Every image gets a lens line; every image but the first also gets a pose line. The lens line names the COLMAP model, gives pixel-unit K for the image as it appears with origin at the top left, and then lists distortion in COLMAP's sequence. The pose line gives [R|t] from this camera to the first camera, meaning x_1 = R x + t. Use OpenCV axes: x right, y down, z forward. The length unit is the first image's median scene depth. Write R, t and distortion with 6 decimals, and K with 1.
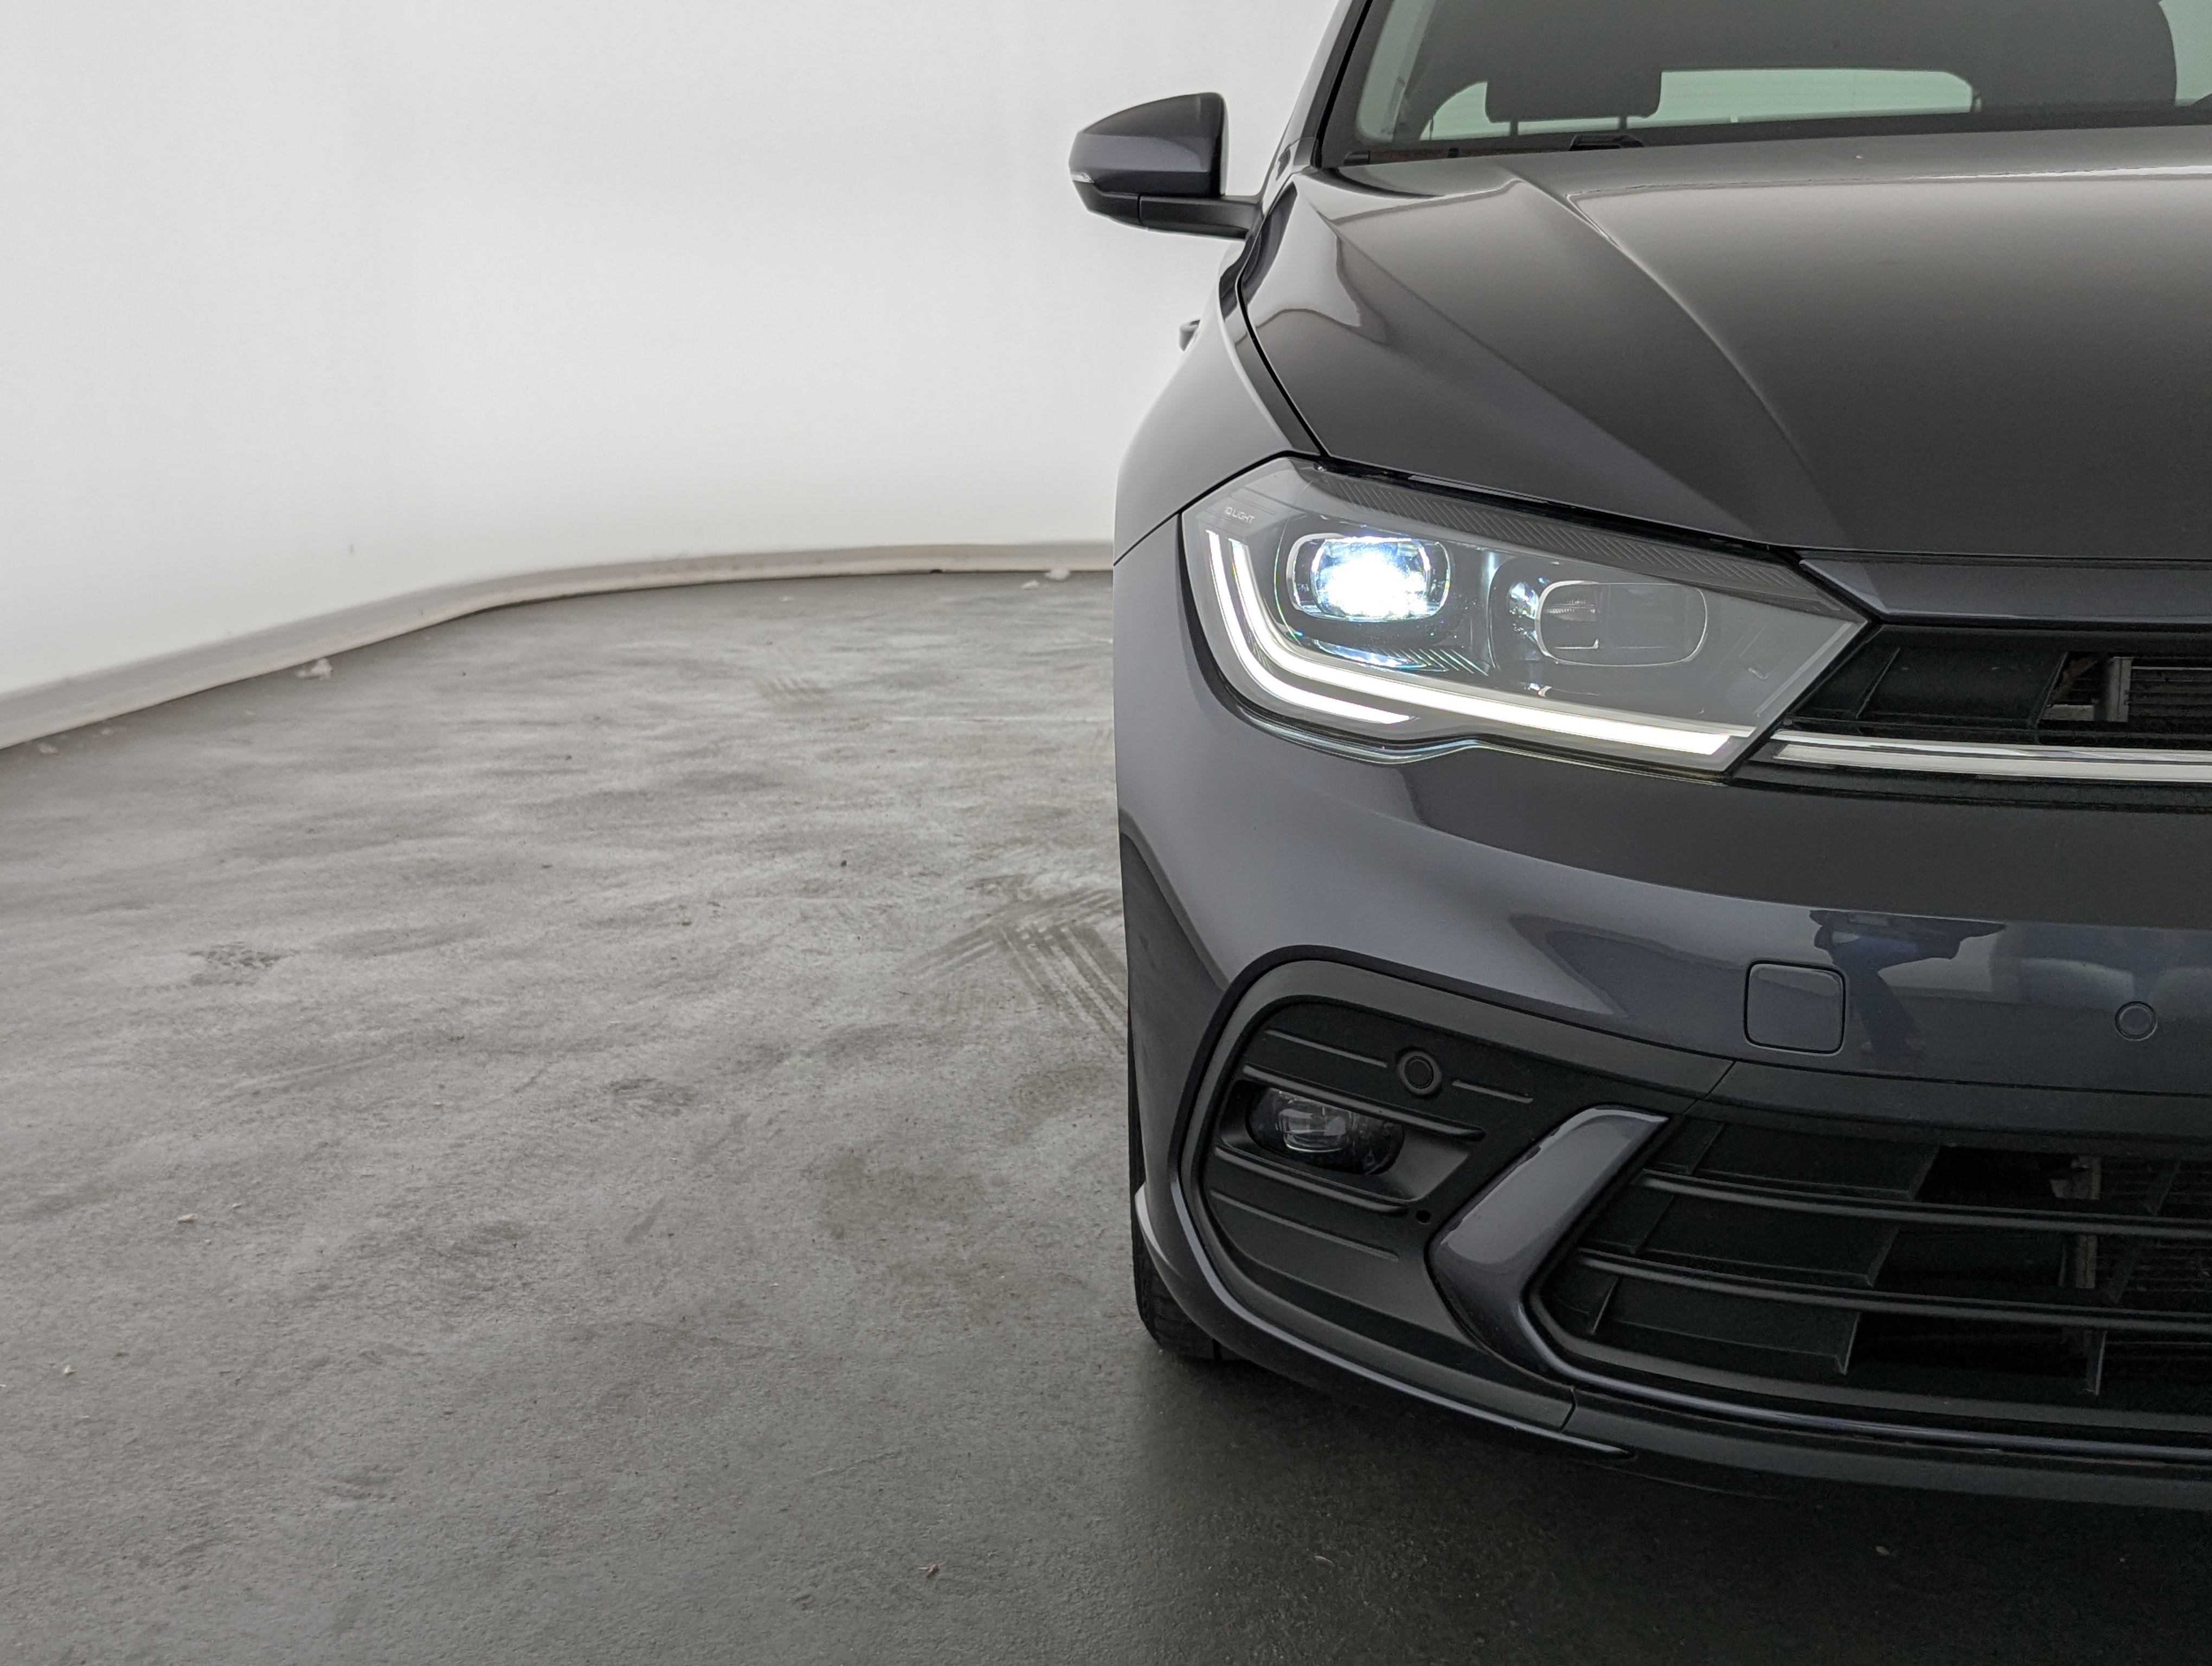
lens RADIAL K [[2268.9, 0, 1106.0], [0, 2268.9, 833.0], [0, 0, 1]] dist [-0.016605, -0.014008]
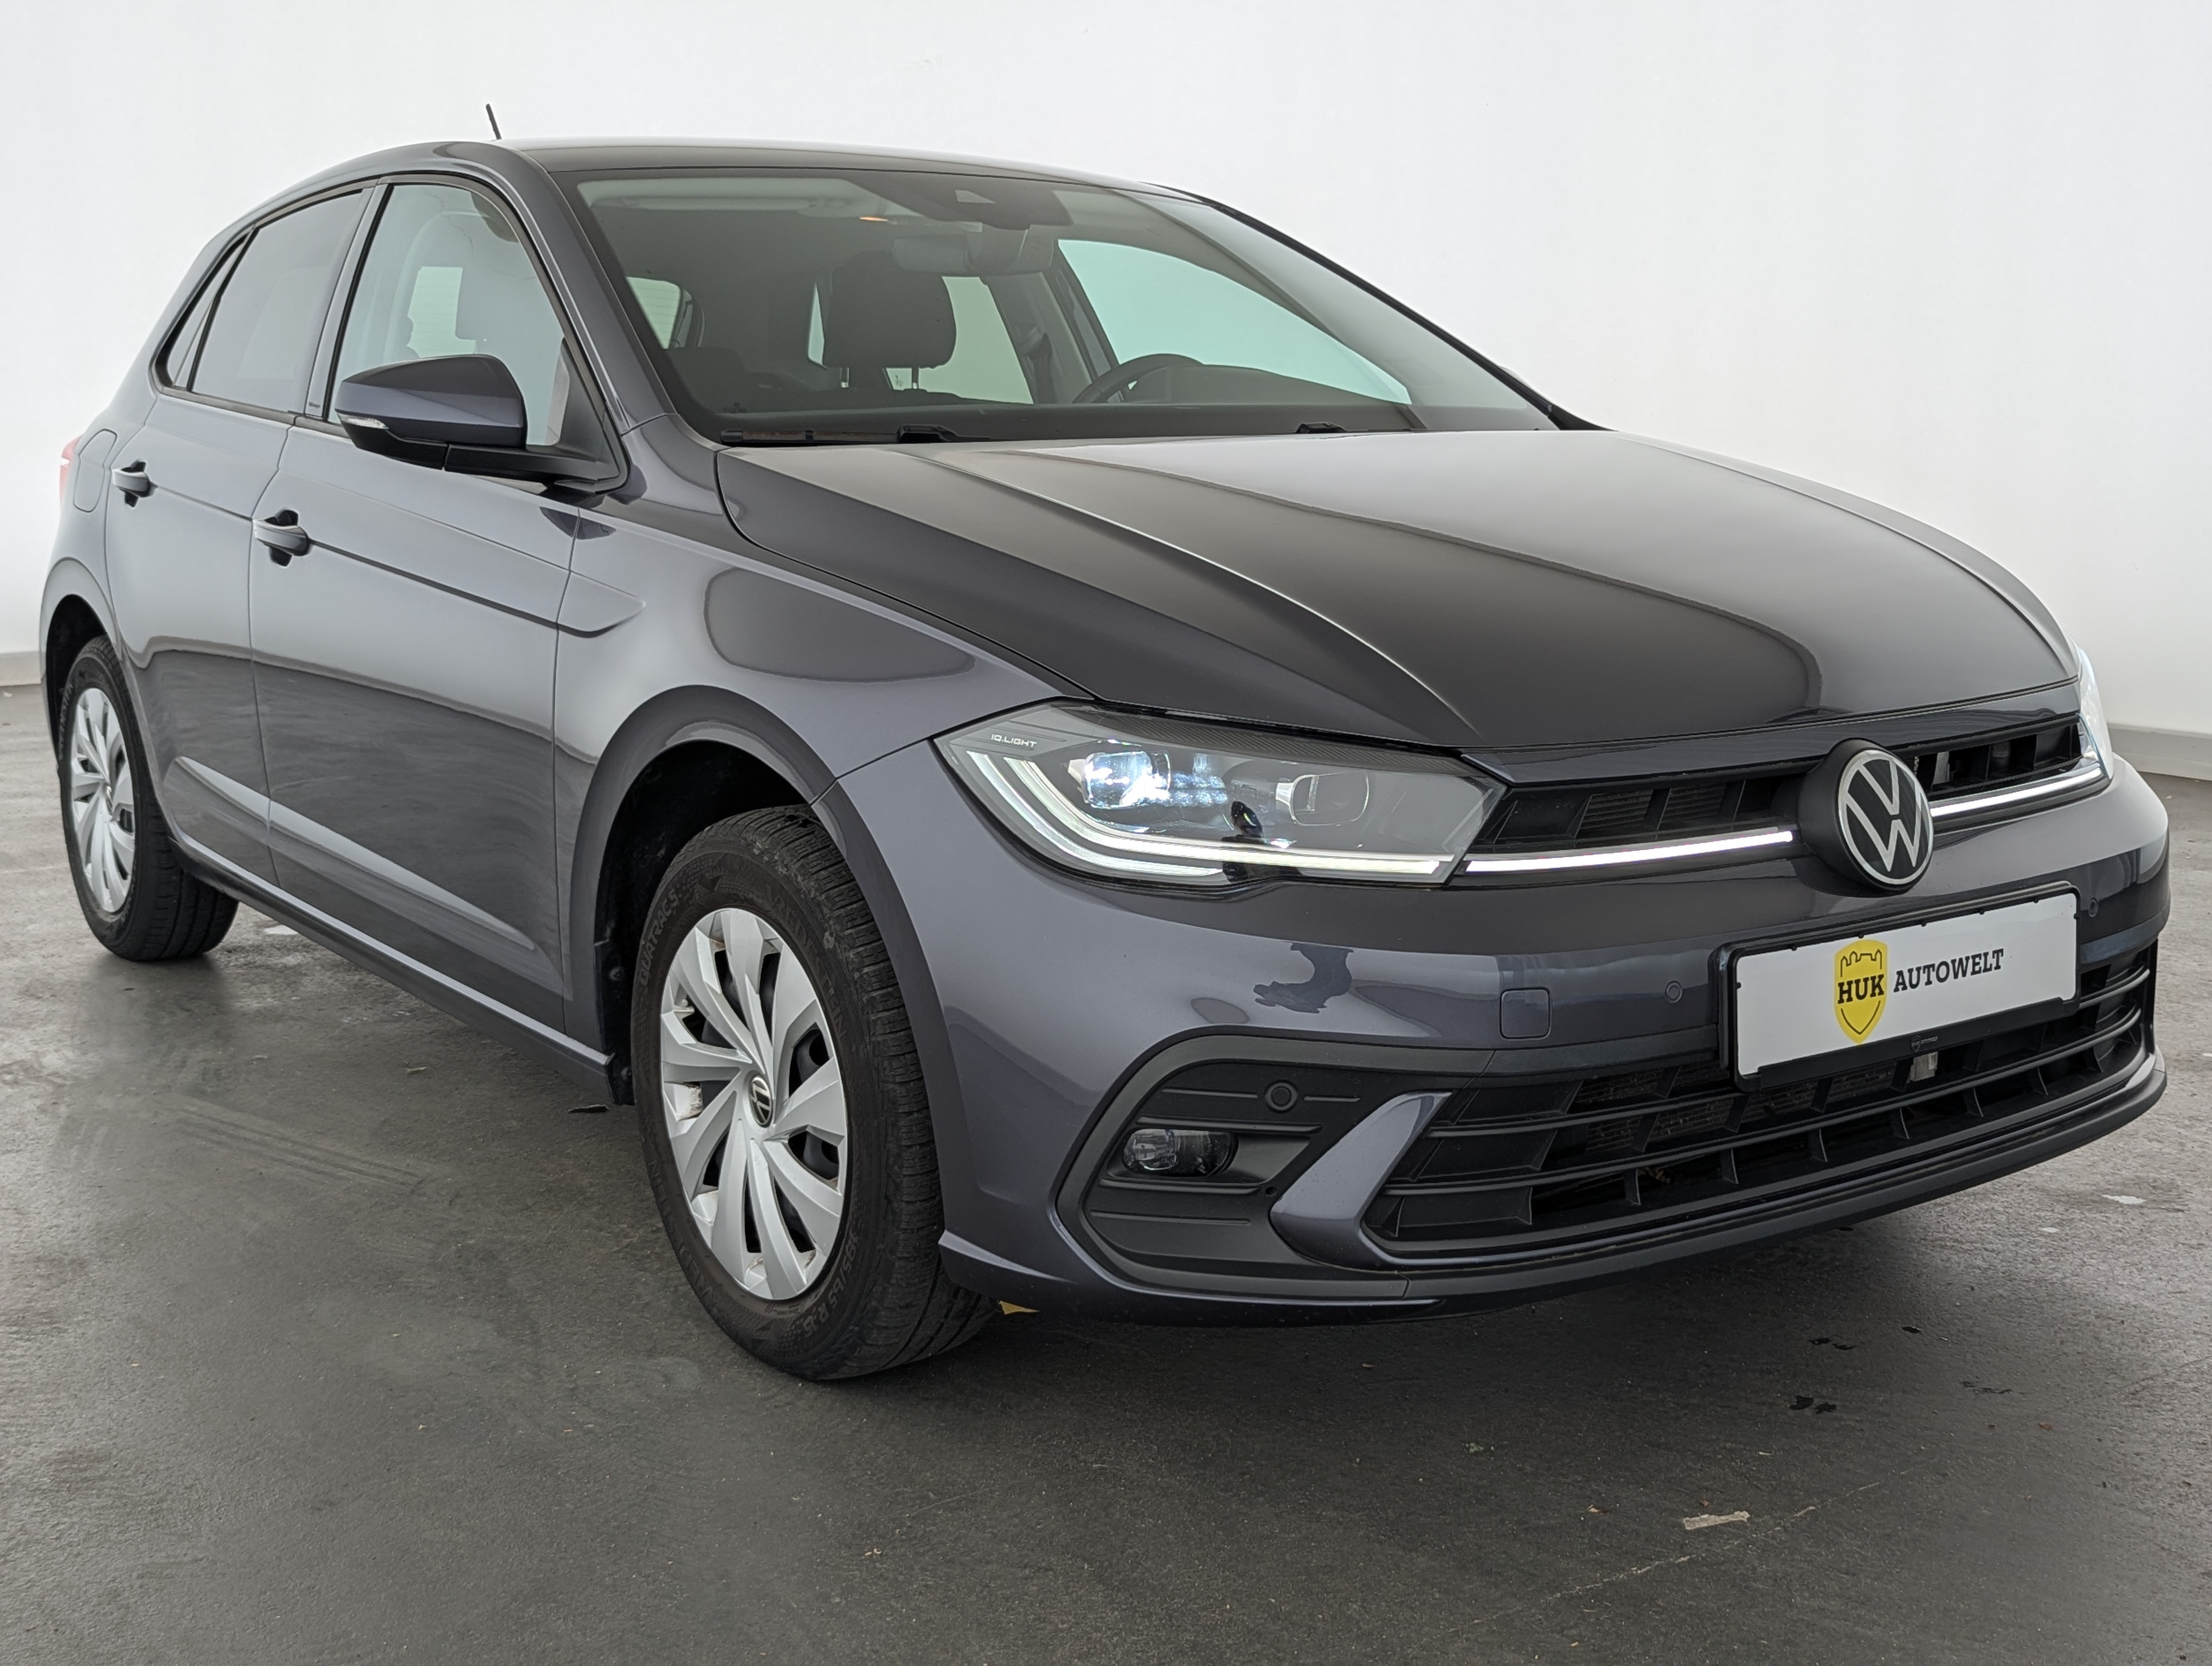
lens RADIAL K [[2041.7, 0, 1106.0], [0, 2041.7, 833.0], [0, 0, 1]] dist [0.012987, -0.009468]
pose [[0.804554, -0.100410, 0.585330, -0.797815], [0.123643, 0.992327, 0.000277, -0.093381], [-0.580867, 0.072149, 0.810795, -0.084114]]
